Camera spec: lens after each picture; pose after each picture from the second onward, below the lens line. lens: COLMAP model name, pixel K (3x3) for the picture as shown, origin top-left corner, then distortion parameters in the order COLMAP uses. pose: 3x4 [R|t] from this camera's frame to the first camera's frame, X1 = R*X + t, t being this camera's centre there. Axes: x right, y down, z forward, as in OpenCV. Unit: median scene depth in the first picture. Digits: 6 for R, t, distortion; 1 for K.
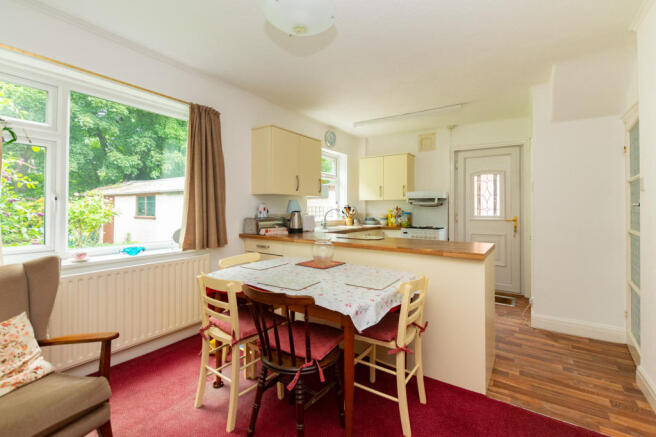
lens RADIAL K [[292.9, 0, 327.7], [0, 292.9, 206.8], [0, 0, 1]] dist [-0.000738, -0.000181]
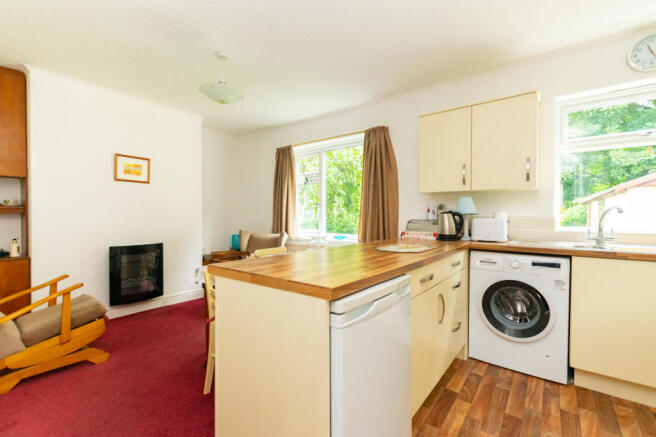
lens RADIAL K [[287.5, 0, 328.0], [0, 287.5, 218.5], [0, 0, 1]] dist [-0.002810, -0.000869]
pose [[-0.056599, 0.004065, -0.998389, 0.491570], [0.004231, 0.999984, 0.003832, 0.021739], [0.998388, -0.004007, -0.056615, 0.536632]]
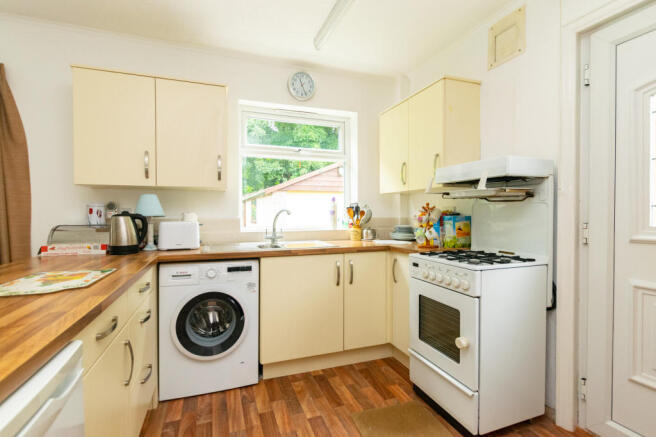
lens RADIAL K [[312.1, 0, 328.0], [0, 312.1, 218.5], [0, 0, 1]] dist [0.003106, 0.000344]
pose [[0.819909, 0.006700, -0.572455, 0.403532], [0.007677, 0.999713, 0.022696, 0.010720], [0.572443, -0.023004, 0.819622, 0.542309]]
